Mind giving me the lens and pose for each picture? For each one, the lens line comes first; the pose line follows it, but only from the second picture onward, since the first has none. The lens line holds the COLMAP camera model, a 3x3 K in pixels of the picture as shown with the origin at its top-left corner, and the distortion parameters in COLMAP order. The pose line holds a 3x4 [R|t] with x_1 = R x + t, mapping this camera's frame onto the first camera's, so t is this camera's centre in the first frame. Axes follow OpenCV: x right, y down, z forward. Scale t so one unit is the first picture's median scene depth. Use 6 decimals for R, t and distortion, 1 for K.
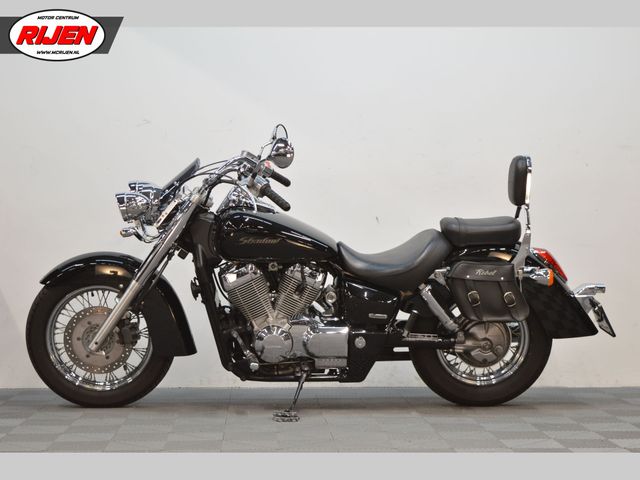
lens RADIAL K [[1283.8, 0, 320.0], [0, 1283.8, 240.0], [0, 0, 1]] dist [-0.008084, 0.006433]
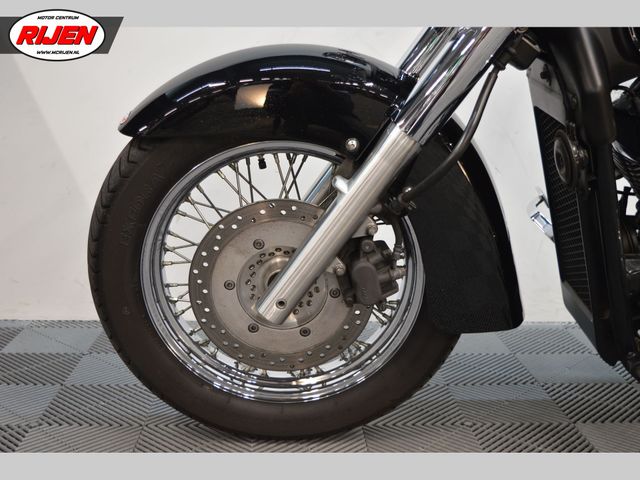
lens RADIAL K [[864.5, 0, 320.0], [0, 864.5, 240.0], [0, 0, 1]] dist [0.036528, 0.028295]
pose [[0.999921, 0.010973, -0.006106, -0.160093], [-0.009776, 0.985406, 0.169937, 0.021491], [0.007882, -0.169864, 0.985436, 0.754955]]
